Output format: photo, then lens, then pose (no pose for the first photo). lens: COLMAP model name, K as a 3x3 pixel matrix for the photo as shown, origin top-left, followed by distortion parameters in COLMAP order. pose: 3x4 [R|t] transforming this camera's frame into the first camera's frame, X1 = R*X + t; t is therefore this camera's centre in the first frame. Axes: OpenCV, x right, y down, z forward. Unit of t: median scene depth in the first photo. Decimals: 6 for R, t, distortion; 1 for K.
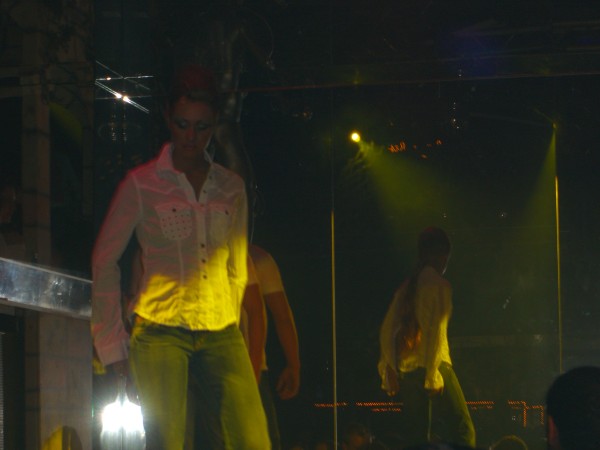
lens RADIAL K [[1933.2, 0, 300.0], [0, 1933.2, 225.0], [0, 0, 1]] dist [0.011104, -1.268636]
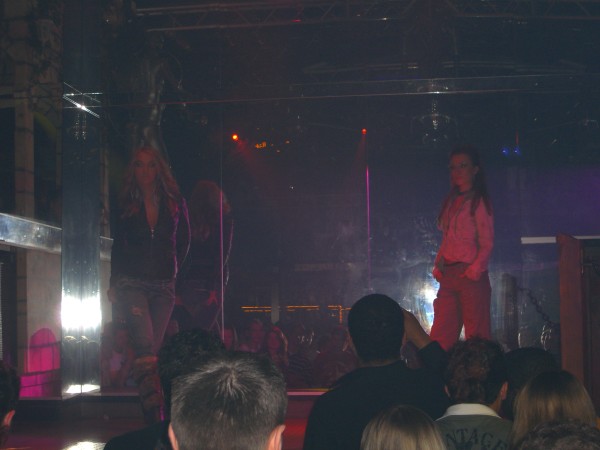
lens RADIAL K [[1205.9, 0, 300.0], [0, 1205.9, 225.0], [0, 0, 1]] dist [0.057143, -1.416033]
pose [[0.996462, 0.002713, 0.084003, -0.000846], [-0.004828, 0.999676, 0.024983, 0.001611], [-0.083908, -0.025300, 0.996152, 0.042803]]
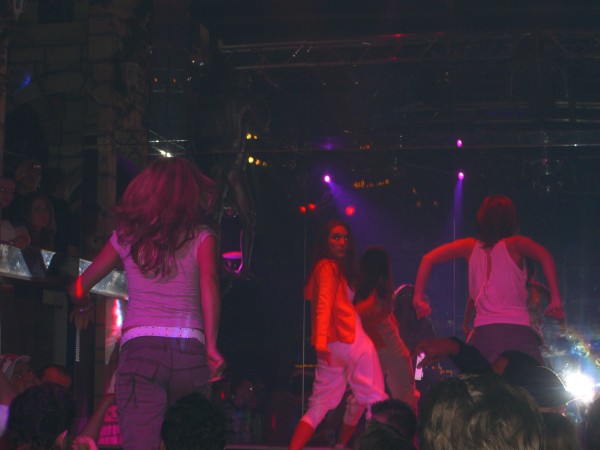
lens RADIAL K [[1418.0, 0, 300.0], [0, 1418.0, 225.0], [0, 0, 1]] dist [0.043643, -1.434221]
pose [[0.999634, 0.026271, 0.006407, 0.005431], [-0.026220, 0.999625, -0.007918, -0.004789], [-0.006612, 0.007747, 0.999948, -0.089017]]
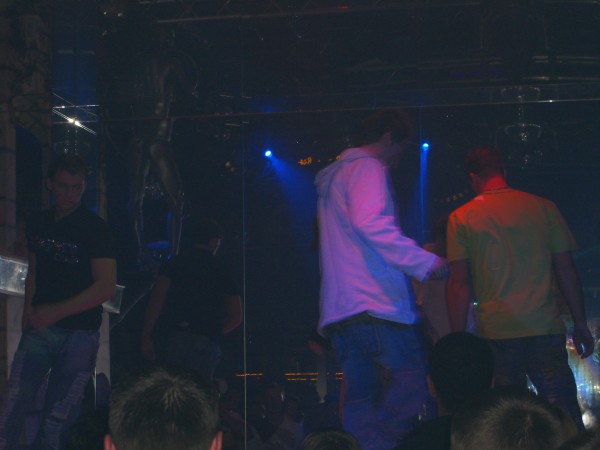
lens RADIAL K [[1643.1, 0, 300.0], [0, 1643.1, 225.0], [0, 0, 1]] dist [-0.013620, -2.176841]
pose [[0.999000, 0.002345, 0.044646, 0.005774], [-0.002309, 0.999997, -0.000865, 0.000788], [-0.044648, 0.000761, 0.999002, -0.057031]]
